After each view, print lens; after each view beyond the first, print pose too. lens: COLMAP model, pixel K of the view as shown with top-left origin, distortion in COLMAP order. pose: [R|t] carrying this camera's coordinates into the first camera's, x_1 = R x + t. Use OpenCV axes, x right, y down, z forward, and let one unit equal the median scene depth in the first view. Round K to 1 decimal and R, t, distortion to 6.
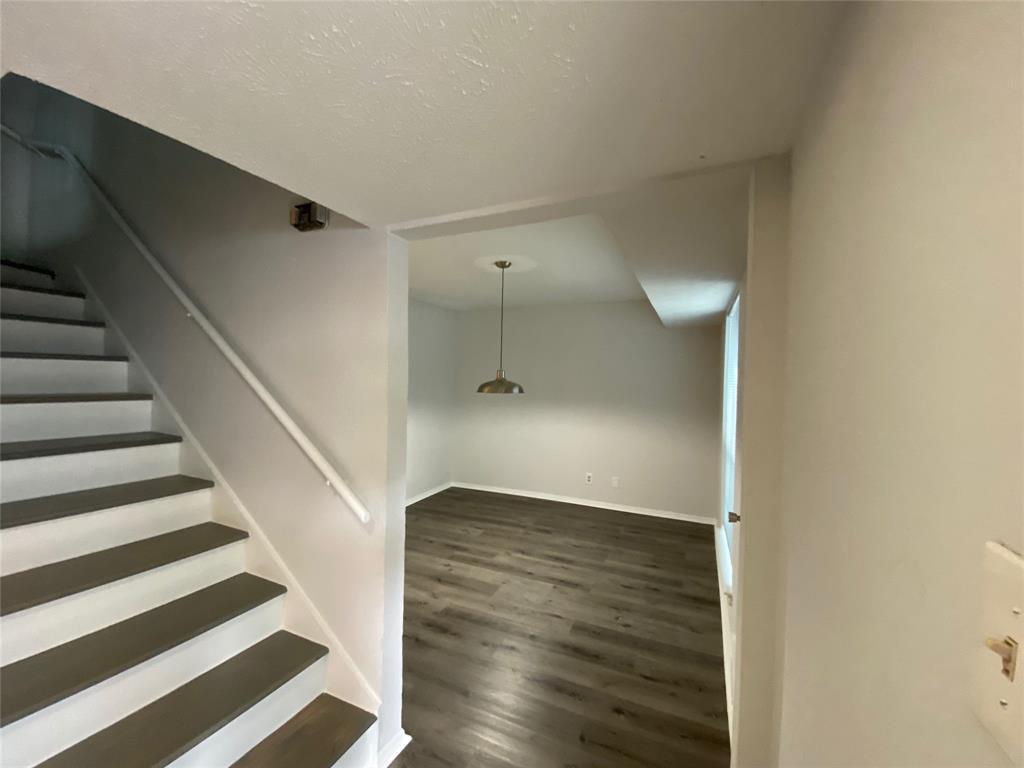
lens RADIAL K [[413.8, 0, 511.9], [0, 413.8, 387.2], [0, 0, 1]] dist [0.023656, -0.022114]
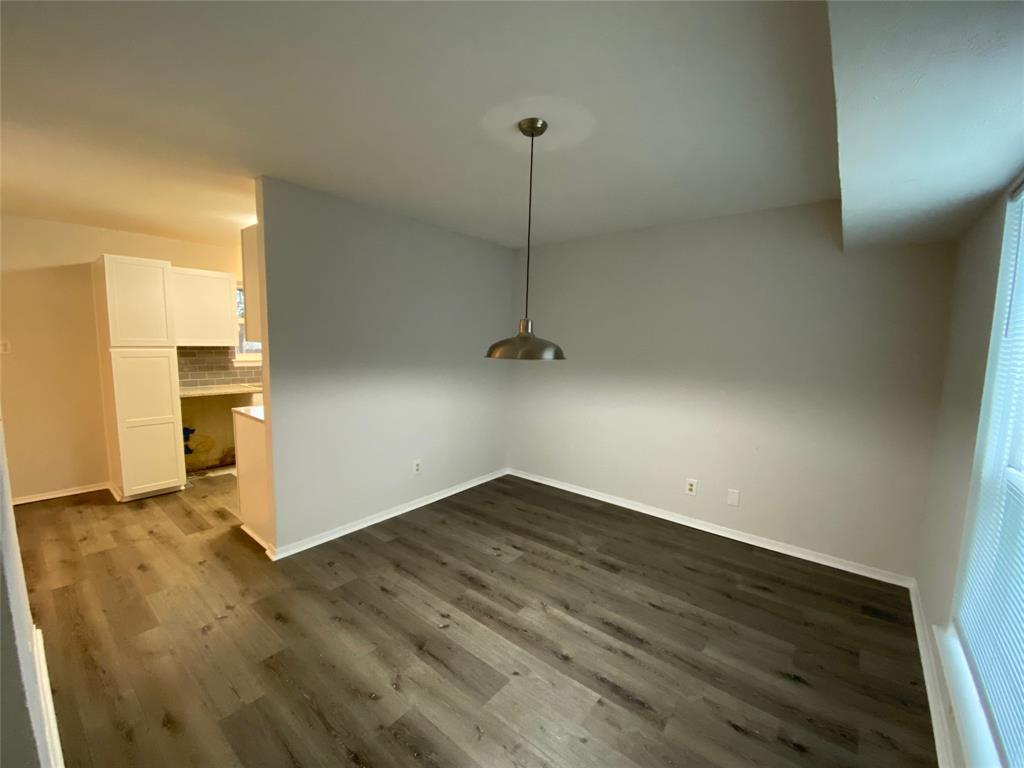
lens RADIAL K [[413.8, 0, 511.9], [0, 413.8, 387.2], [0, 0, 1]] dist [0.023656, -0.022114]
pose [[0.965734, 0.037145, -0.256863, 0.106541], [-0.014518, 0.995887, 0.089432, 0.001592], [0.259128, -0.082638, 0.962301, 0.418523]]
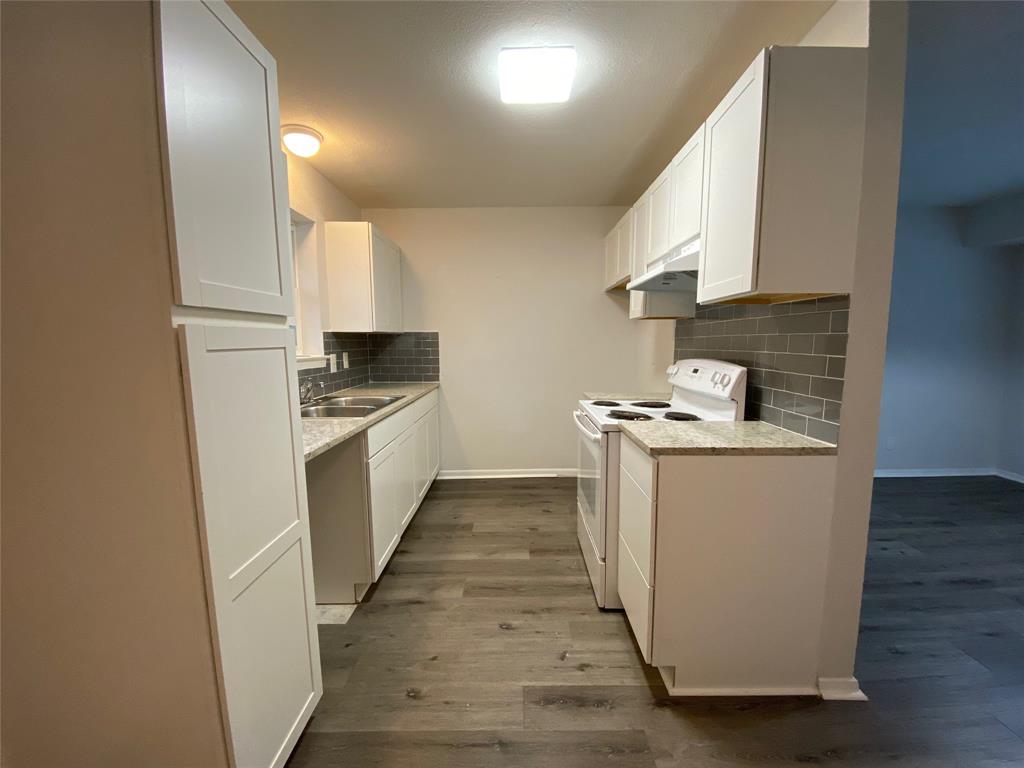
lens RADIAL K [[413.8, 0, 511.9], [0, 413.8, 387.2], [0, 0, 1]] dist [0.023656, -0.022114]
pose [[0.911359, -0.061636, 0.406972, -1.069616], [0.023652, 0.994933, 0.097718, 0.038494], [-0.410933, -0.079430, 0.908199, 0.848984]]
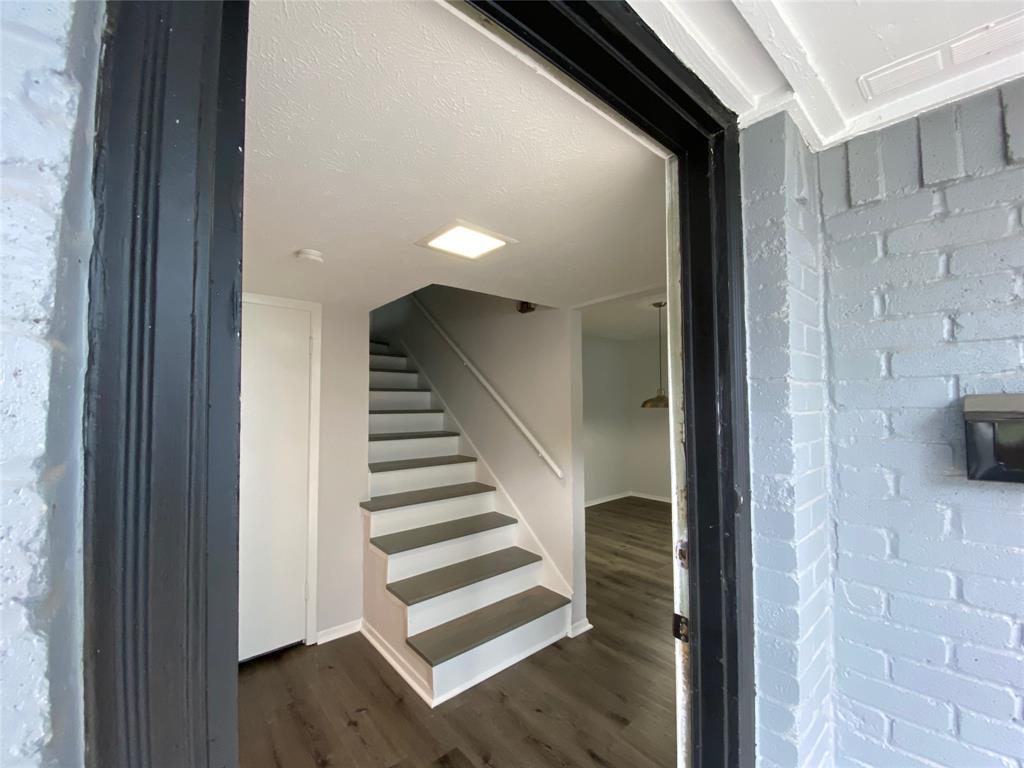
lens RADIAL K [[413.8, 0, 511.9], [0, 413.8, 387.2], [0, 0, 1]] dist [0.023656, -0.022114]
pose [[0.903400, -0.043761, -0.426561, 0.097352], [0.016317, 0.997567, -0.067783, 0.029788], [0.428489, 0.054275, 0.901915, -0.301100]]
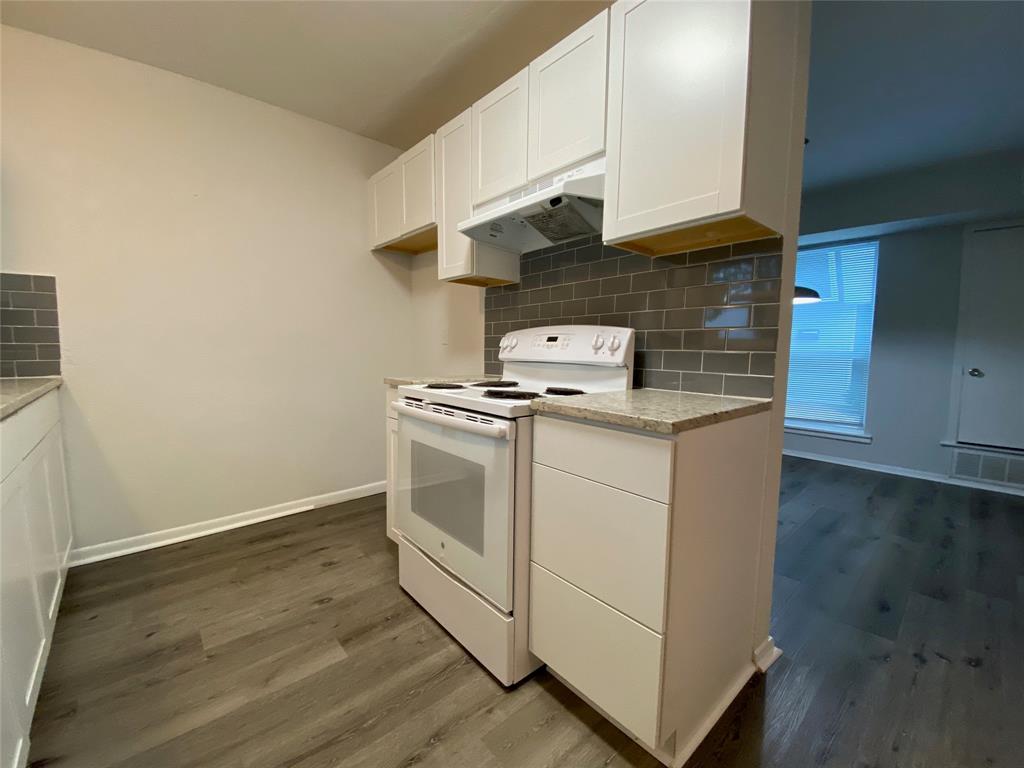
lens RADIAL K [[423.3, 0, 526.1], [0, 423.3, 387.0], [0, 0, 1]] dist [0.027433, -0.024172]
pose [[0.401092, -0.096191, 0.910973, -1.063604], [0.007860, 0.994796, 0.101581, 0.090769], [-0.916004, -0.033583, 0.399761, 1.139639]]
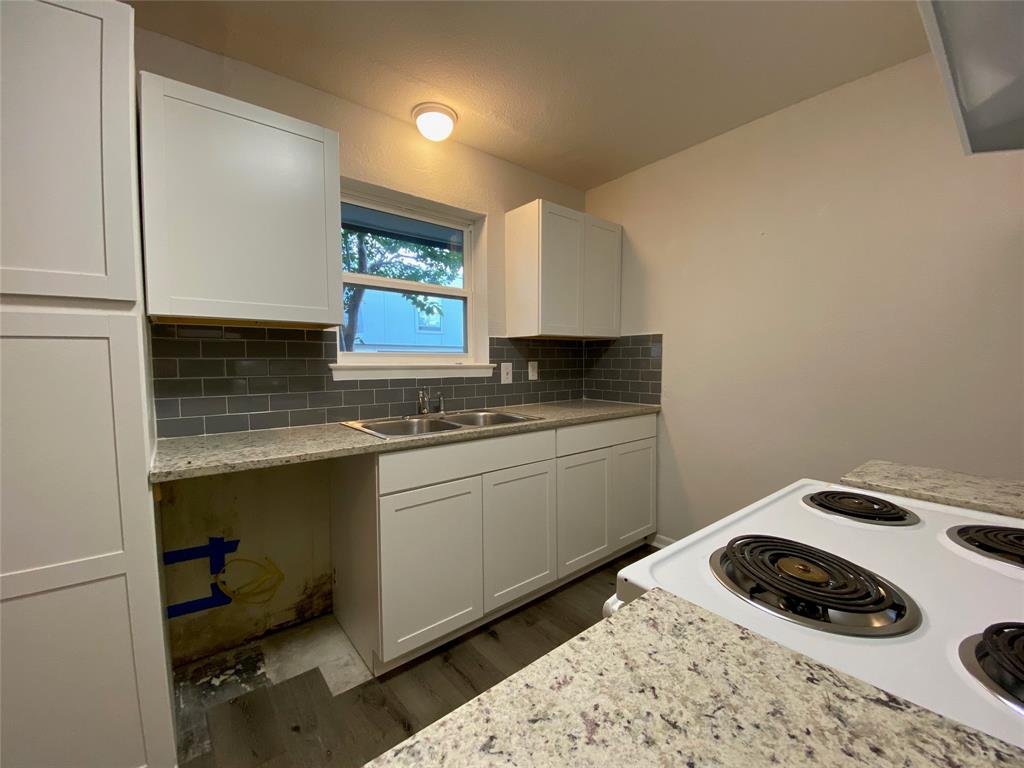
lens RADIAL K [[413.8, 0, 511.9], [0, 413.8, 387.2], [0, 0, 1]] dist [0.023656, -0.022114]
pose [[0.894846, 0.007782, -0.446307, -0.689398], [0.010045, 0.999244, 0.037564, 0.063107], [0.446262, -0.038097, 0.894091, 1.135645]]
